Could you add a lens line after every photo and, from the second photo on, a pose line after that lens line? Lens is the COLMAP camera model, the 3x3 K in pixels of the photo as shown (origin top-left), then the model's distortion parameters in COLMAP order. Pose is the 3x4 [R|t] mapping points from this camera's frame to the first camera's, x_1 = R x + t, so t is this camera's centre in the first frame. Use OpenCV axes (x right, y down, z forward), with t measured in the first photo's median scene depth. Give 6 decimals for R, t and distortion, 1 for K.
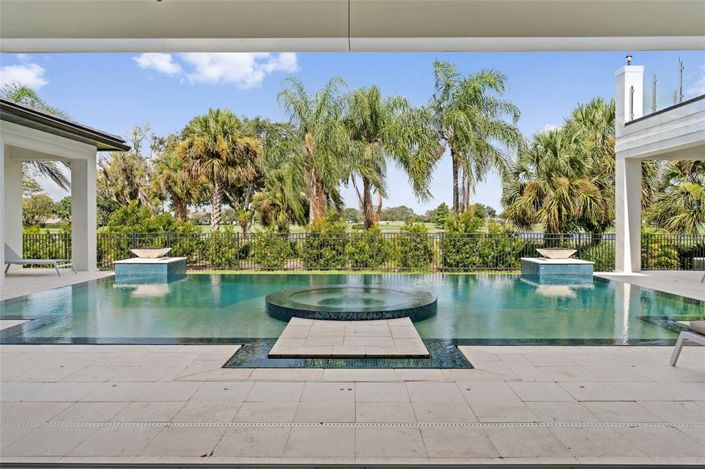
lens RADIAL K [[475.4, 0, 352.5], [0, 475.4, 234.5], [0, 0, 1]] dist [0.002032, 0.000004]
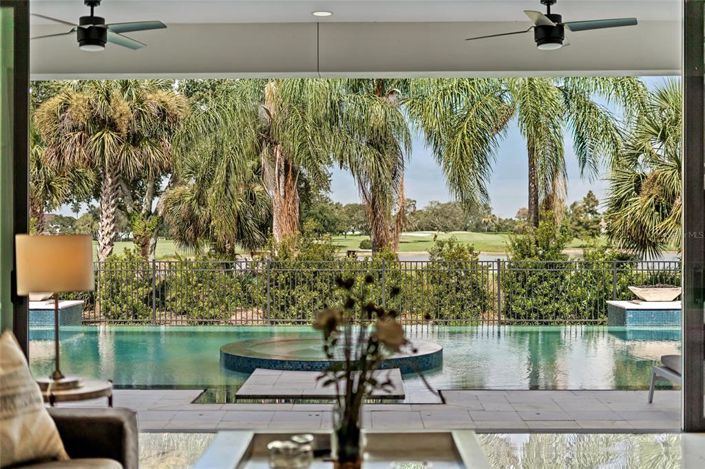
lens RADIAL K [[1020.3, 0, 352.6], [0, 1020.3, 234.1], [0, 0, 1]] dist [-0.031442, 0.000000]
pose [[0.999958, -0.002925, -0.008641, 0.017269], [0.002708, 0.999685, -0.024944, -0.004346], [0.008711, 0.024920, 0.999652, -0.234982]]
